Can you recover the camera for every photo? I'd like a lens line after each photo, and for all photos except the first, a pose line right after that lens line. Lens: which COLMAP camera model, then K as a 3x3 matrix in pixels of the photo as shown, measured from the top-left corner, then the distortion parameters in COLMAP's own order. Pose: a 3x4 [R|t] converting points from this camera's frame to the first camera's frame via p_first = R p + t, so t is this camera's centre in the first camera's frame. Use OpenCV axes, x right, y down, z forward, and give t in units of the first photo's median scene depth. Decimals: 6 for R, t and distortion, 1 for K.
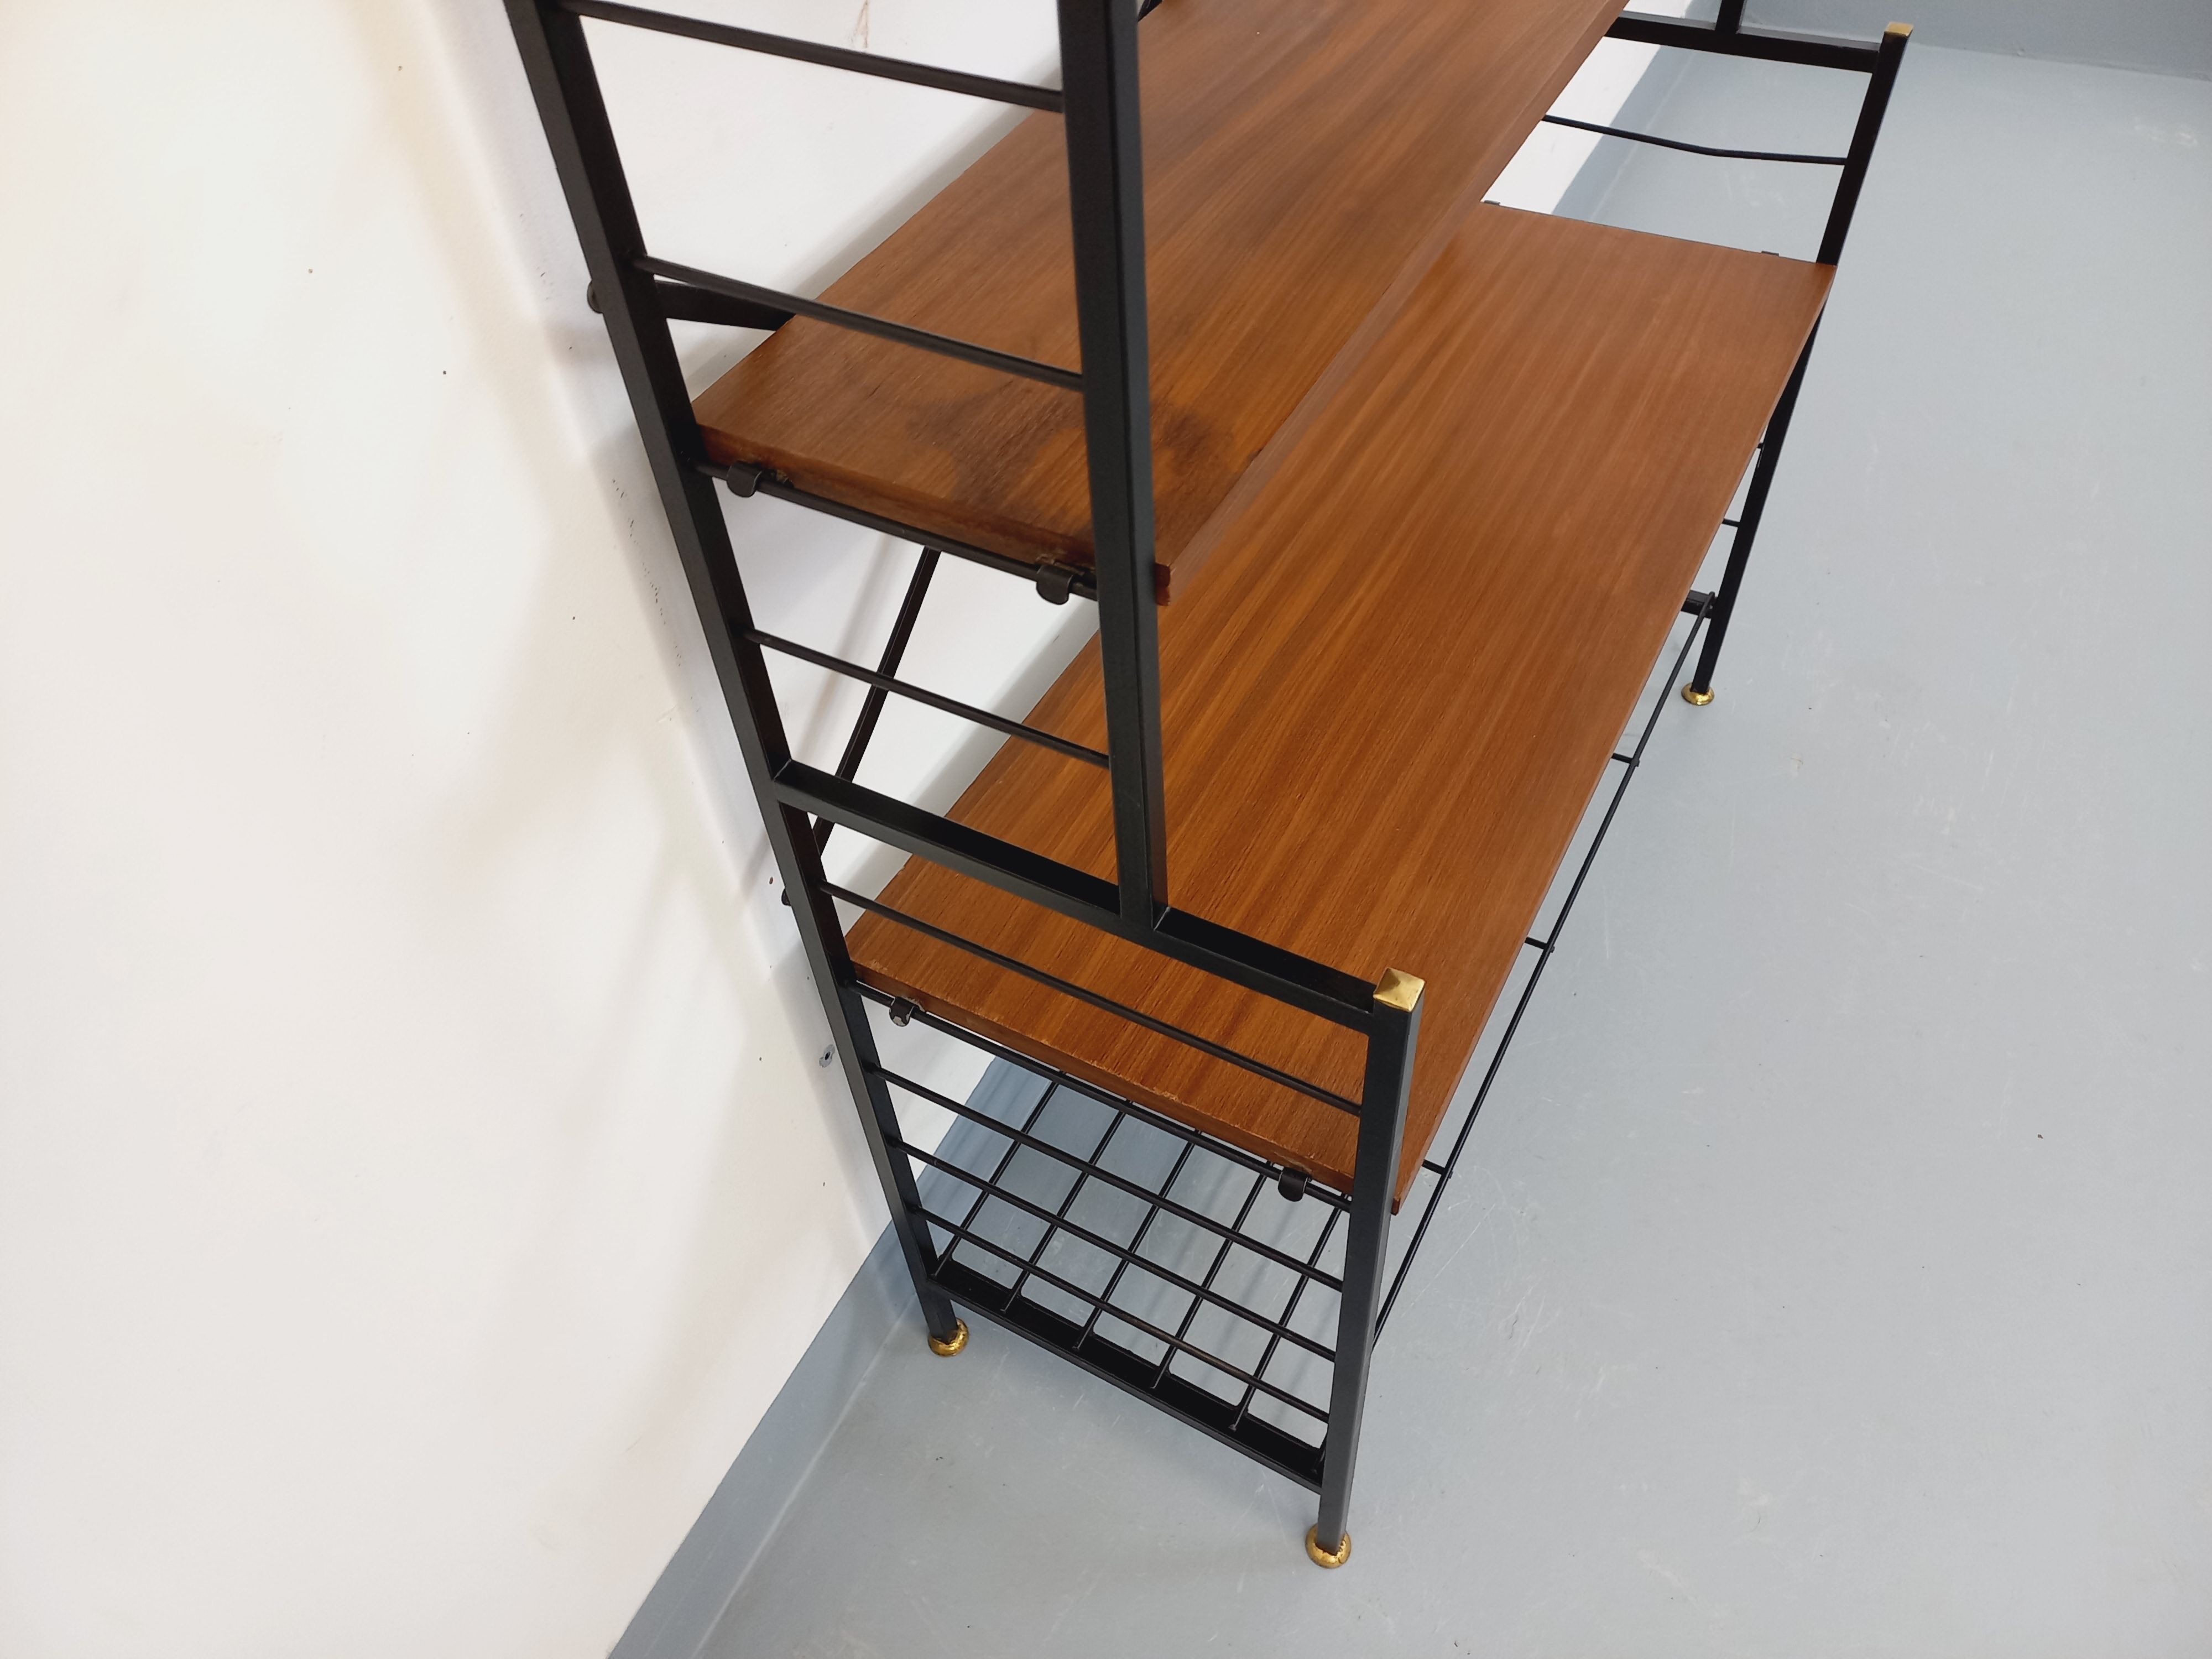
lens RADIAL K [[1619.6, 0, 1097.7], [0, 1619.6, 809.2], [0, 0, 1]] dist [0.094200, -0.105660]
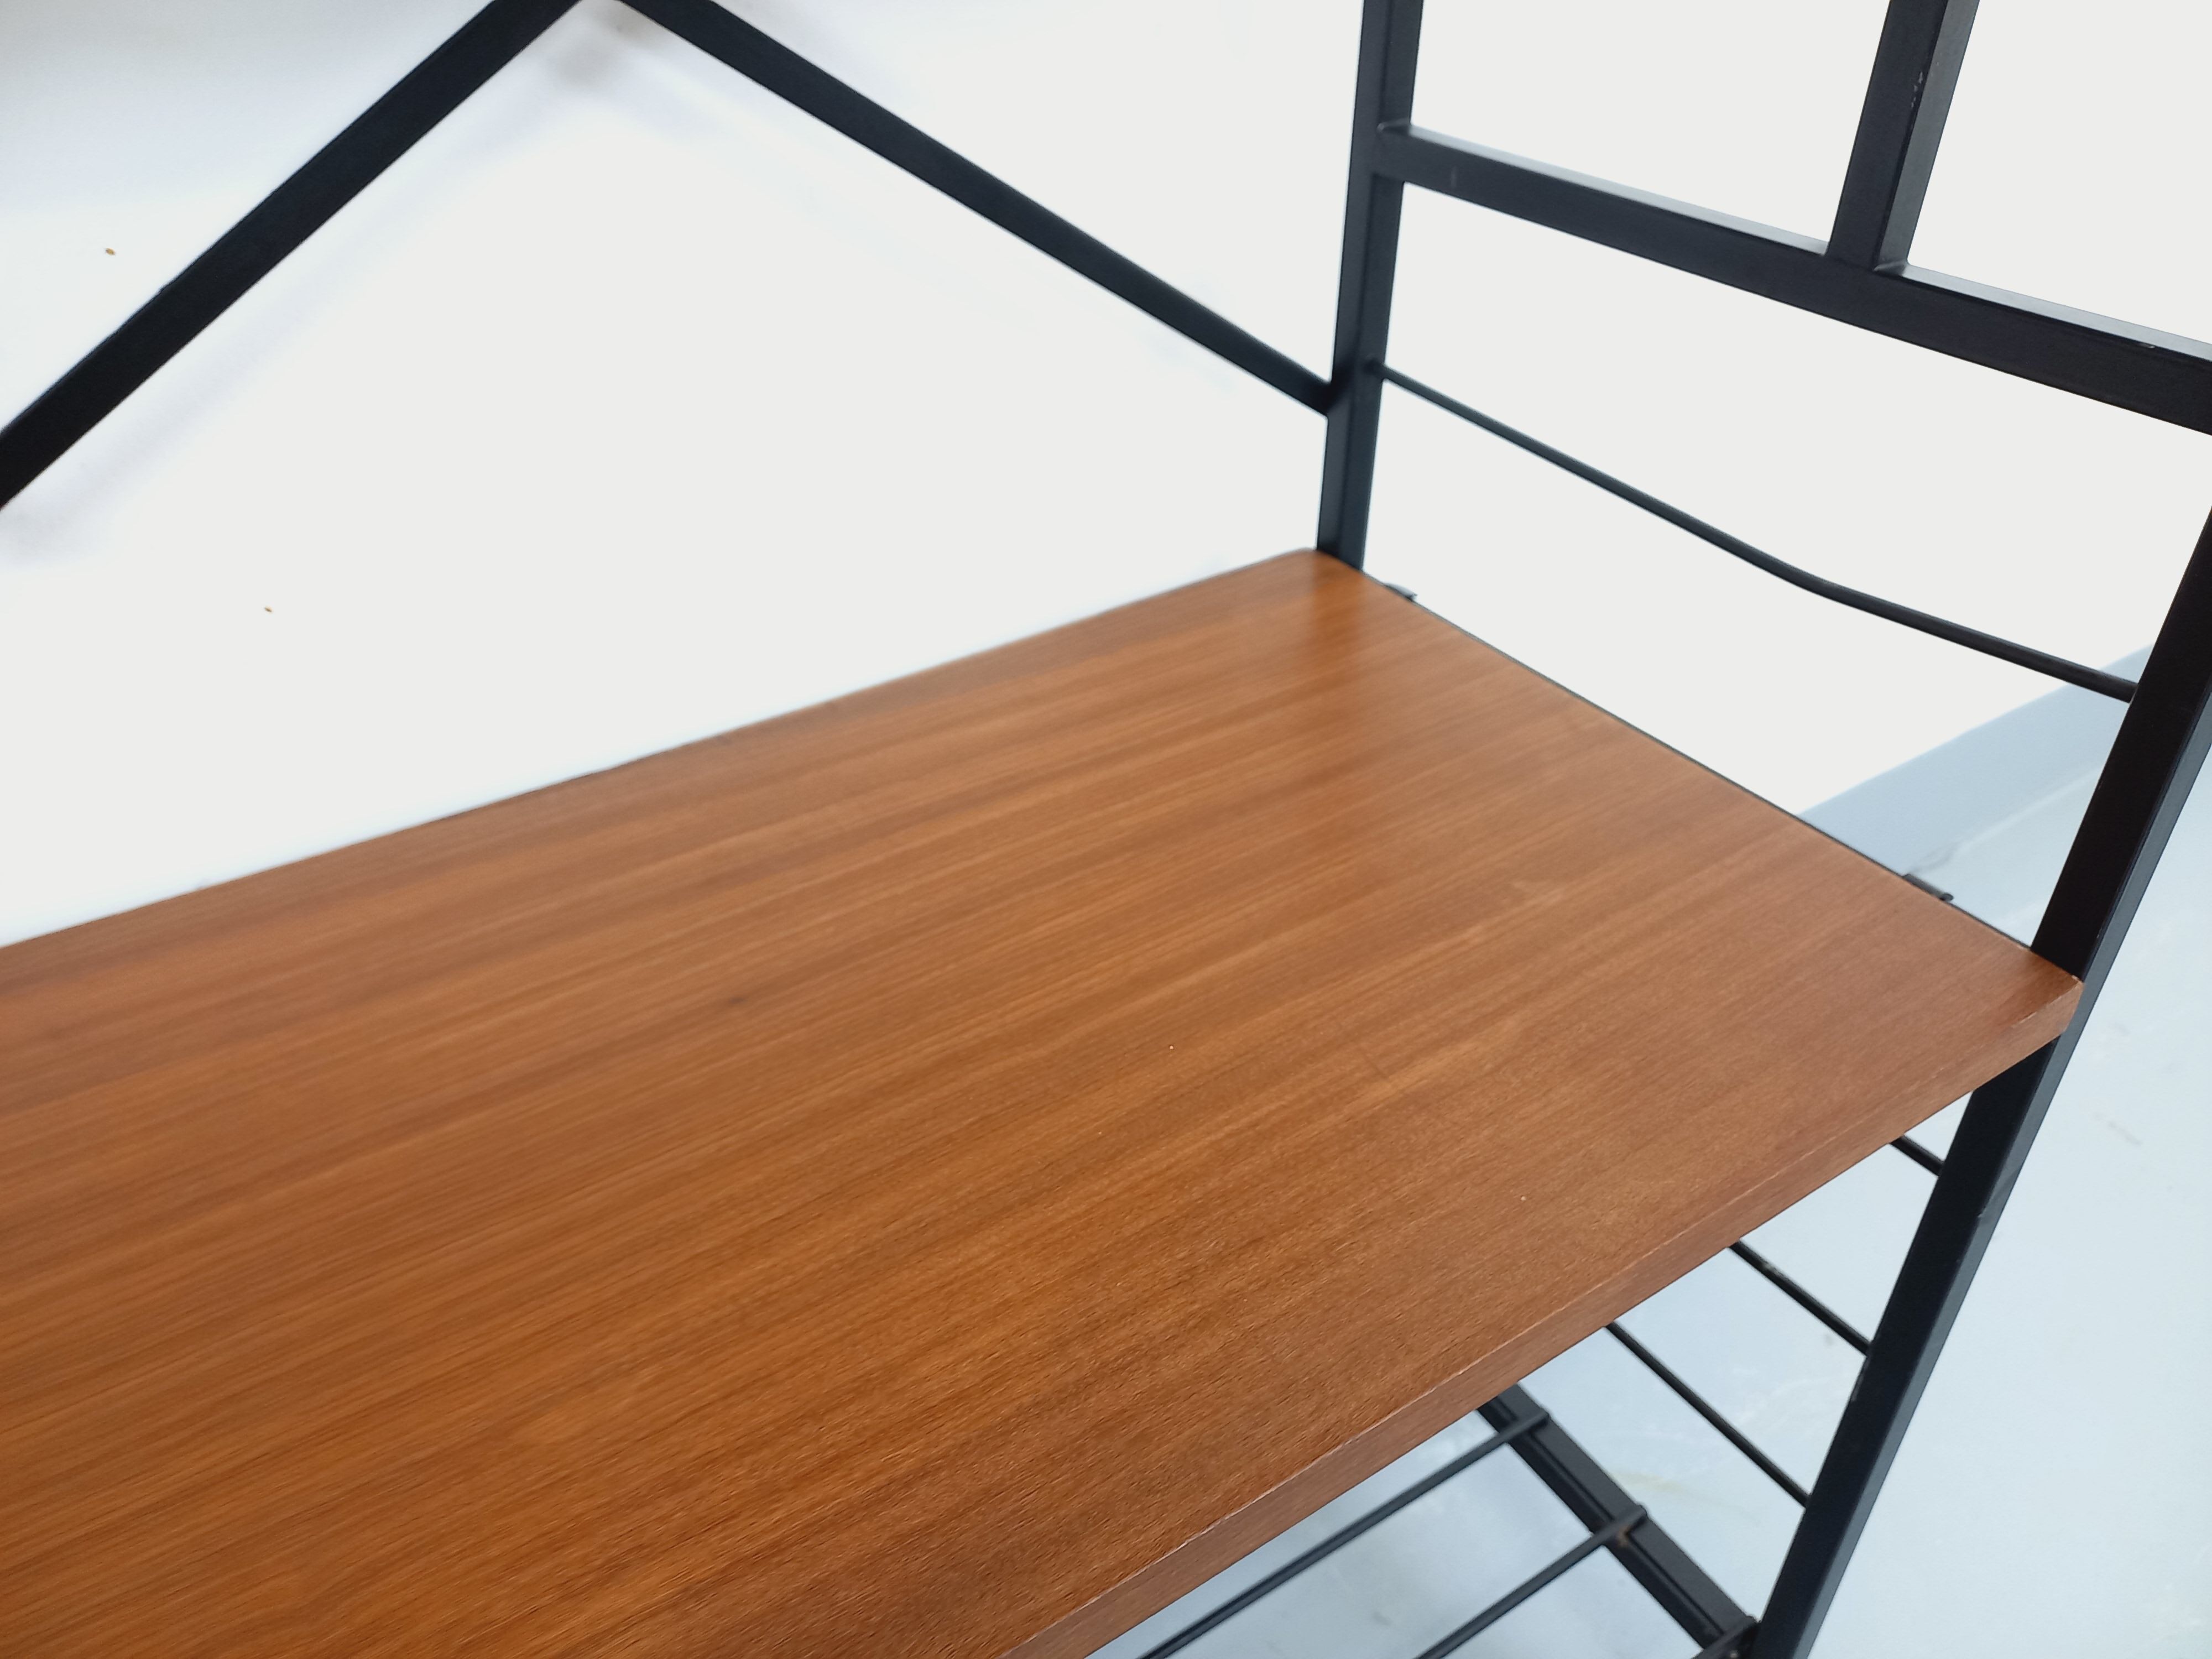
lens RADIAL K [[1619.6, 0, 1097.7], [0, 1619.6, 809.2], [0, 0, 1]] dist [0.094200, -0.105660]
pose [[0.876411, 0.322359, -0.357756, 0.470424], [-0.391785, 0.909271, -0.140468, -0.287993], [0.280015, 0.263271, 0.923190, 0.761732]]
